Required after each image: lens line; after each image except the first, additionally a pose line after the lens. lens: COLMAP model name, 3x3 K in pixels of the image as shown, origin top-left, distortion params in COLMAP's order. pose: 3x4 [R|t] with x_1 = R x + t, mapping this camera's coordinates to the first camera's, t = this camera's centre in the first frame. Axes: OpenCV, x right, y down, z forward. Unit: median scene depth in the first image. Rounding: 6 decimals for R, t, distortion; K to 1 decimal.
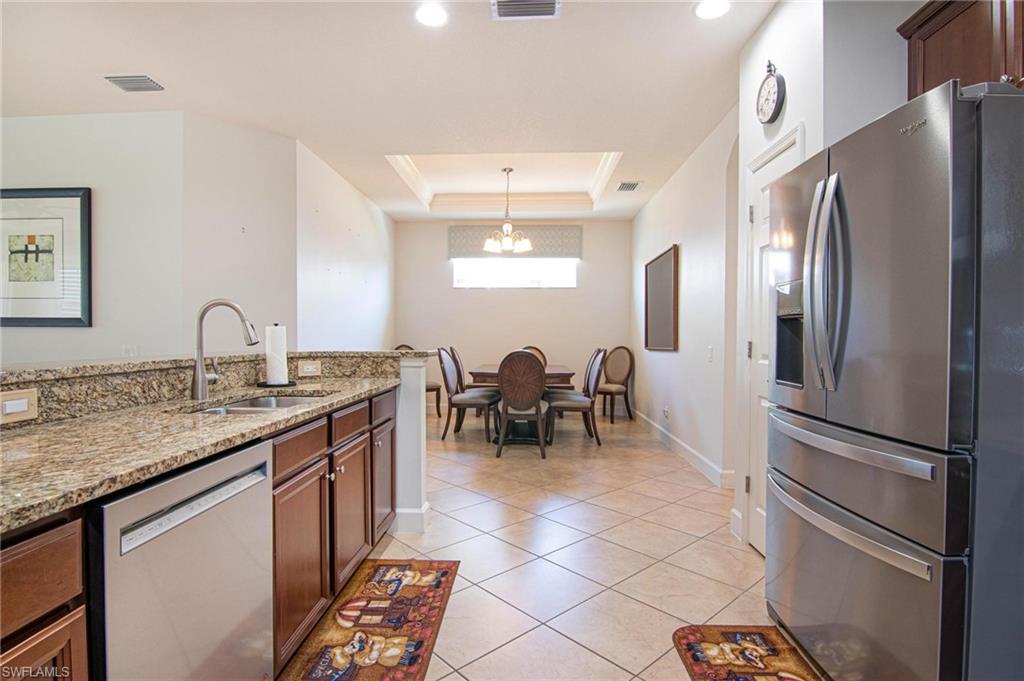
lens RADIAL K [[522.6, 0, 508.6], [0, 522.6, 343.1], [0, 0, 1]] dist [-0.014084, -0.009136]
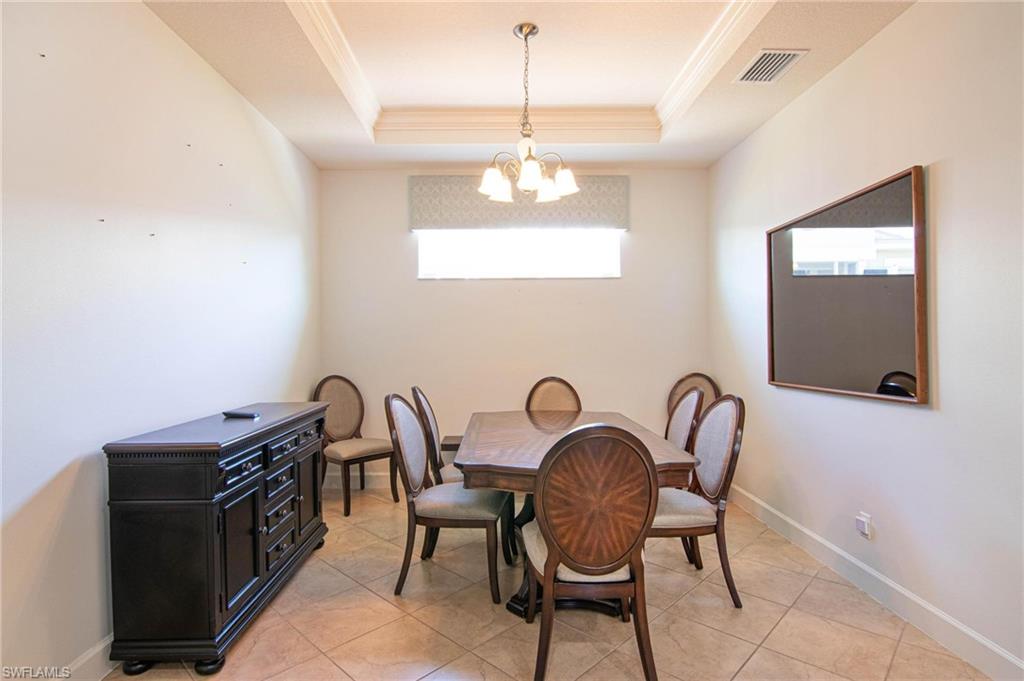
lens RADIAL K [[522.6, 0, 508.6], [0, 522.6, 343.1], [0, 0, 1]] dist [-0.014084, -0.009136]
pose [[0.998108, -0.009898, 0.060683, -0.046364], [0.010320, 0.999925, -0.006654, -0.031303], [-0.060613, 0.007267, 0.998135, 0.468049]]
